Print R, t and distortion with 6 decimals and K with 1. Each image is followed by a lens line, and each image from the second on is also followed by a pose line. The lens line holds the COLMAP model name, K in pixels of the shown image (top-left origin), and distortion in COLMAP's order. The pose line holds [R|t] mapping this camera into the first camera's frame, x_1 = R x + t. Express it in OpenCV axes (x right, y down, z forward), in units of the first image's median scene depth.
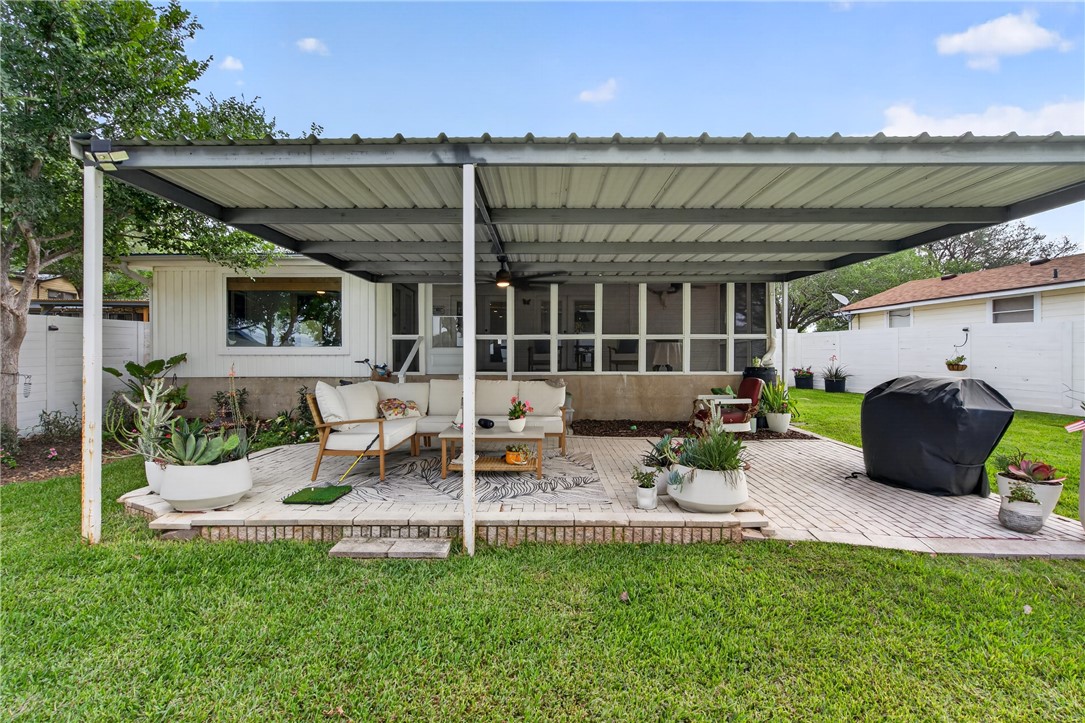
lens RADIAL K [[485.8, 0, 542.5], [0, 485.8, 361.5], [0, 0, 1]] dist [-0.000579, 0.000048]
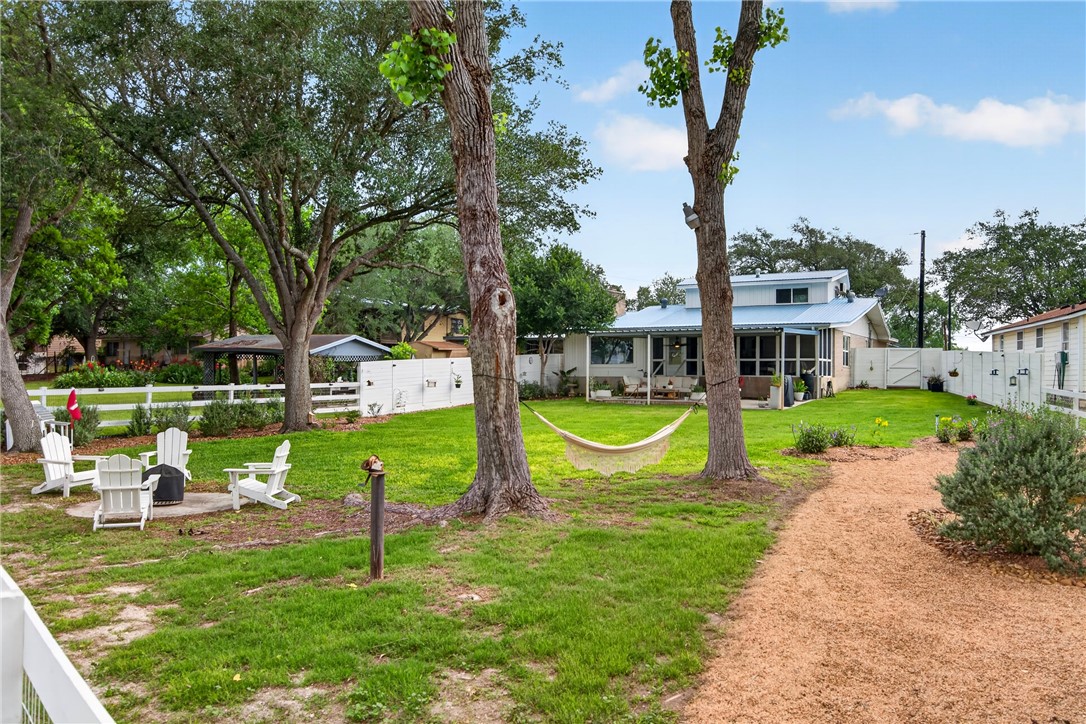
lens RADIAL K [[486.2, 0, 543.0], [0, 486.2, 362.0], [0, 0, 1]] dist [-0.000579, 0.000048]
pose [[0.827596, -0.005639, -0.561296, 0.578248], [-0.002774, 0.999896, -0.014136, -0.005265], [0.561318, 0.013255, 0.827494, -1.260567]]
